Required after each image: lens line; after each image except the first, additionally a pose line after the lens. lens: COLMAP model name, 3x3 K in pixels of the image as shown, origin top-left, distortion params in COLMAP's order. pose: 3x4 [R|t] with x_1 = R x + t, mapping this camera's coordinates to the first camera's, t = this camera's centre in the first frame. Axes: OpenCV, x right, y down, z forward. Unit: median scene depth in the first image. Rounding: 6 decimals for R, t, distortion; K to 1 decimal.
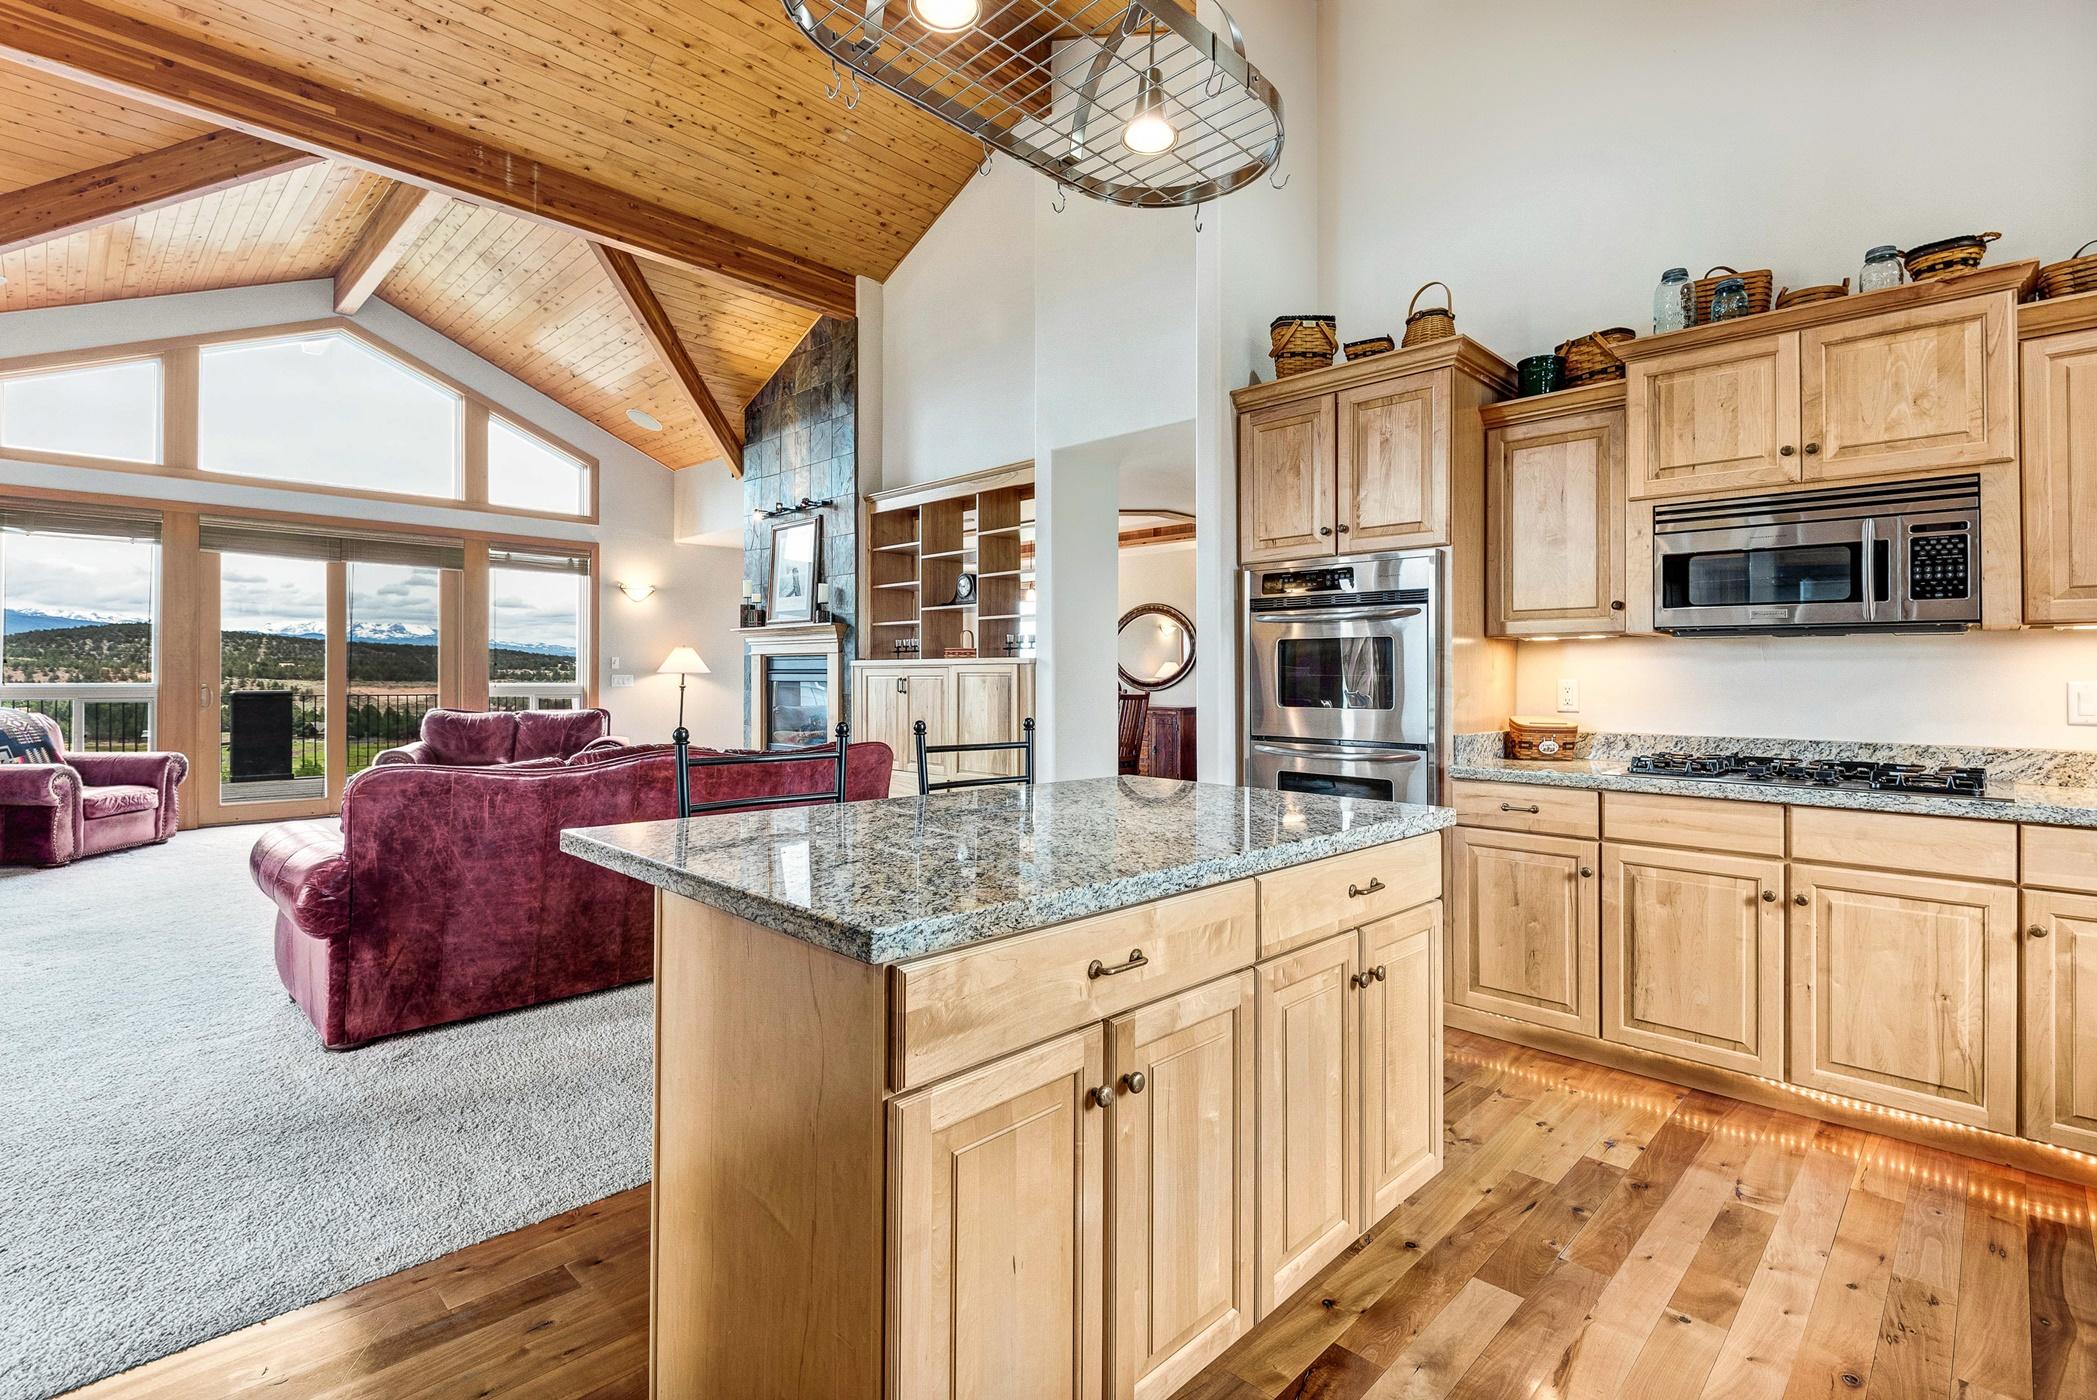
lens RADIAL K [[980.9, 0, 1051.9], [0, 980.9, 678.2], [0, 0, 1]] dist [0.010438, -0.009794]
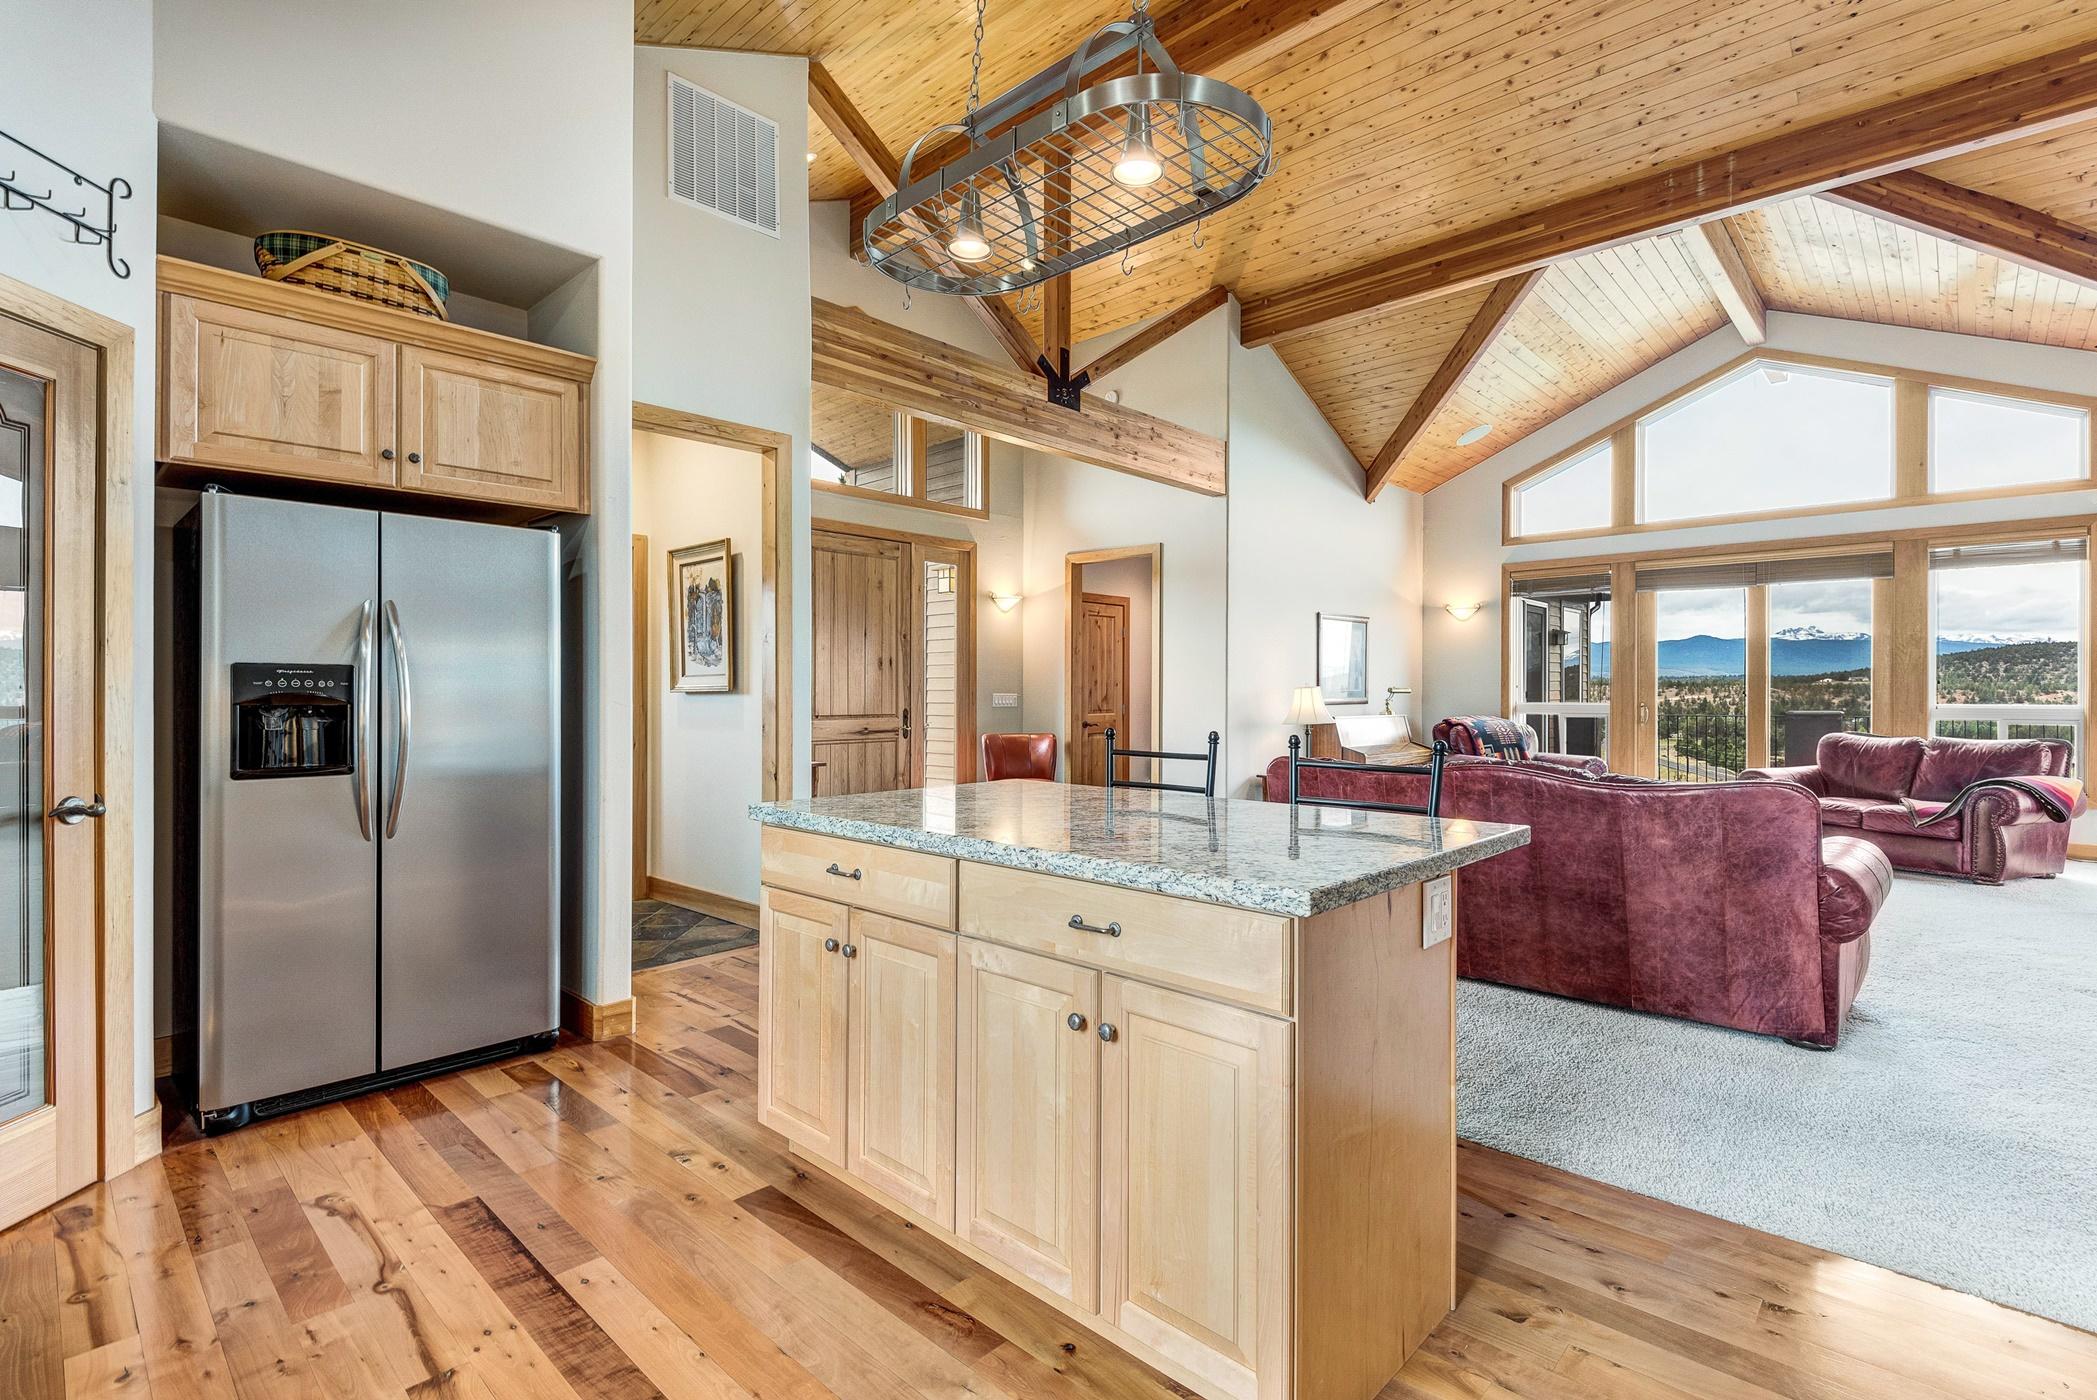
lens RADIAL K [[980.9, 0, 1031.8], [0, 980.9, 705.3], [0, 0, 1]] dist [0.010438, -0.009794]
pose [[0.008690, 0.006655, -0.999940, 0.816796], [-0.001549, 0.999977, 0.006642, 0.003083], [0.999961, 0.001491, 0.008700, 0.629540]]
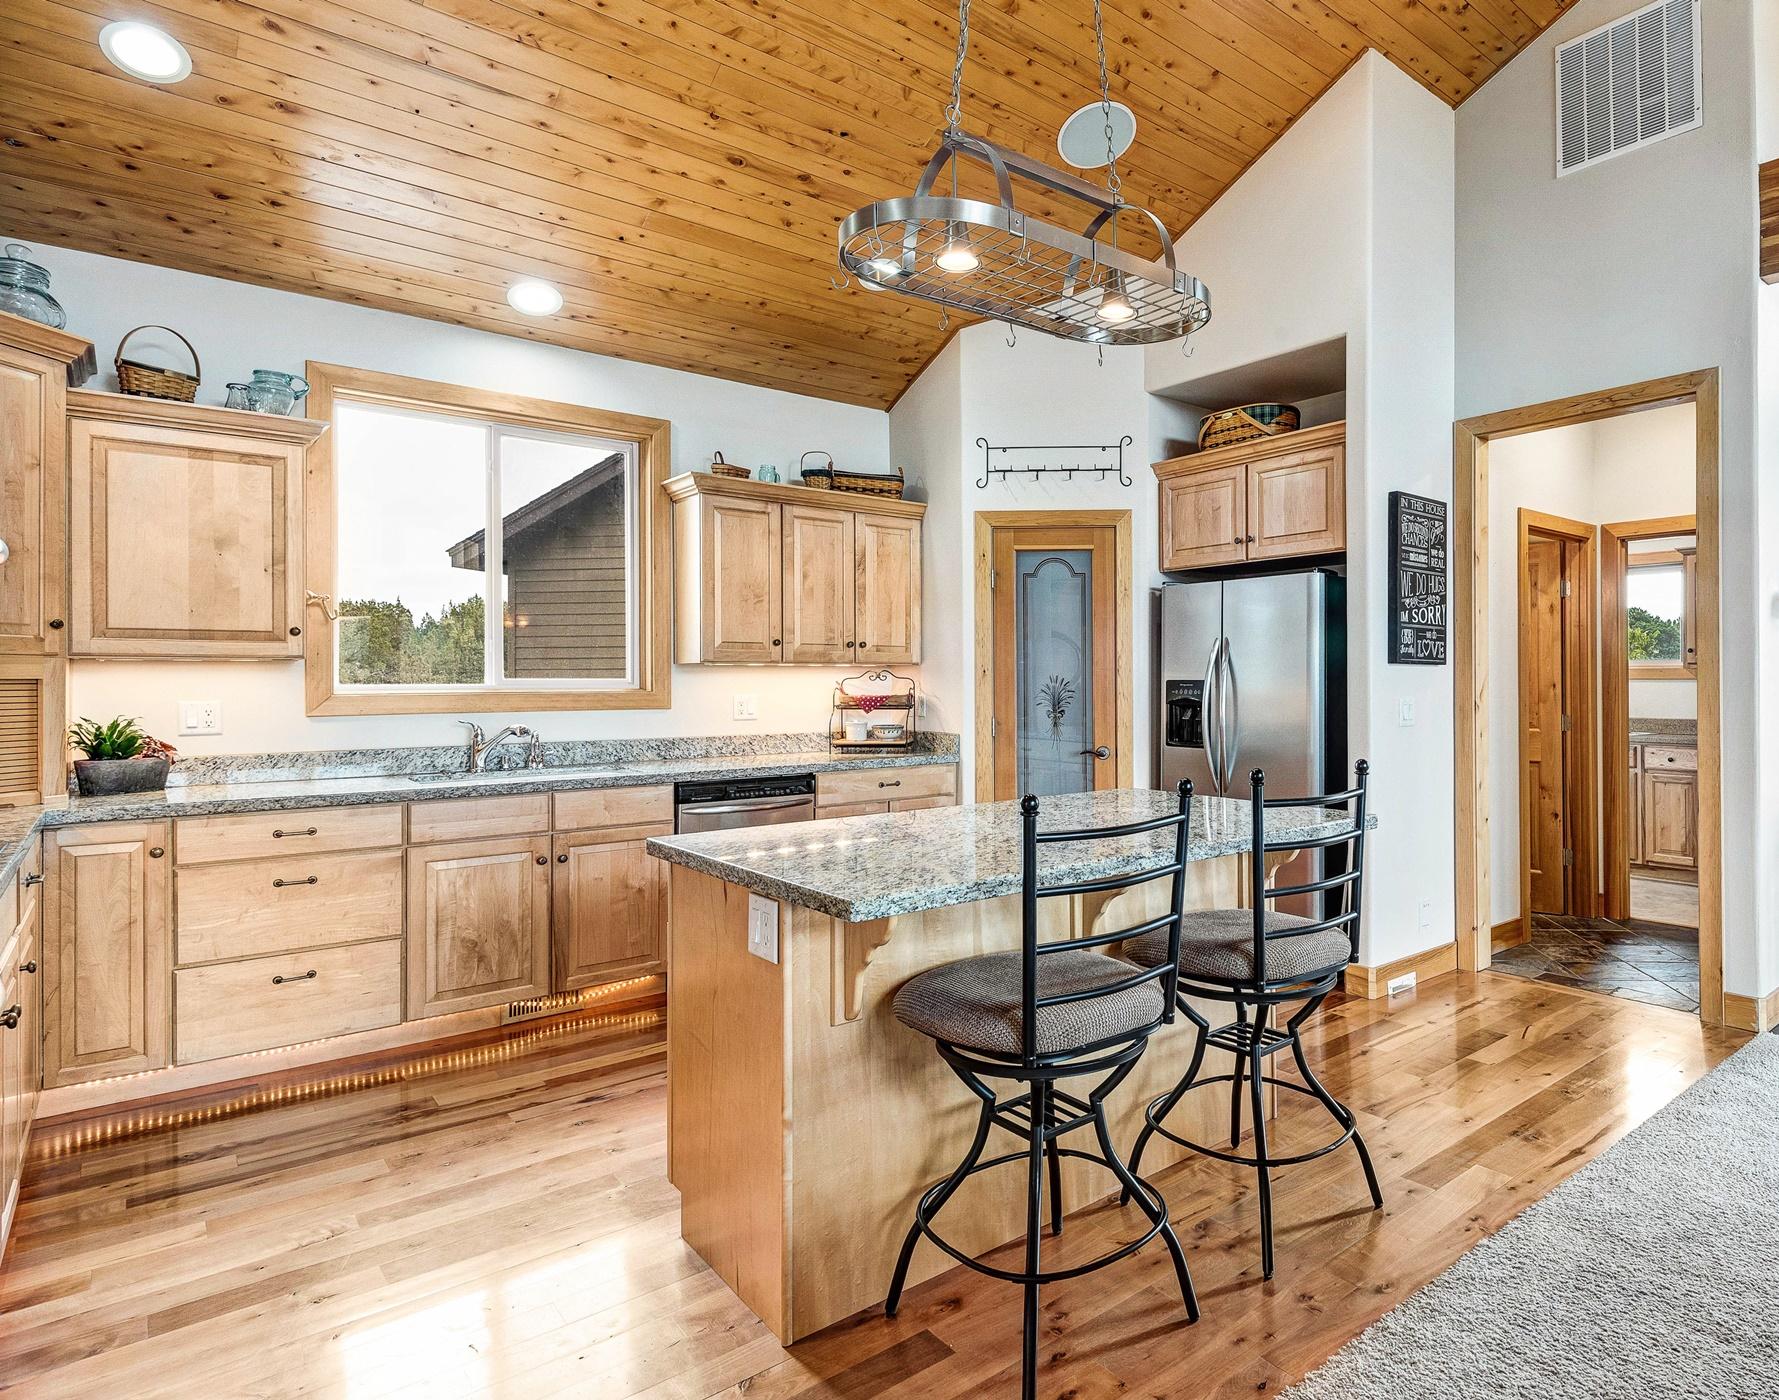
lens RADIAL K [[1038.3, 0, 1091.1], [0, 1038.3, 683.5], [0, 0, 1]] dist [0.027120, -0.004174]
pose [[-0.998529, -0.005679, 0.053918, -0.092974], [-0.005459, 0.999976, 0.004216, -0.031077], [-0.053941, 0.003915, -0.998536, 1.640783]]
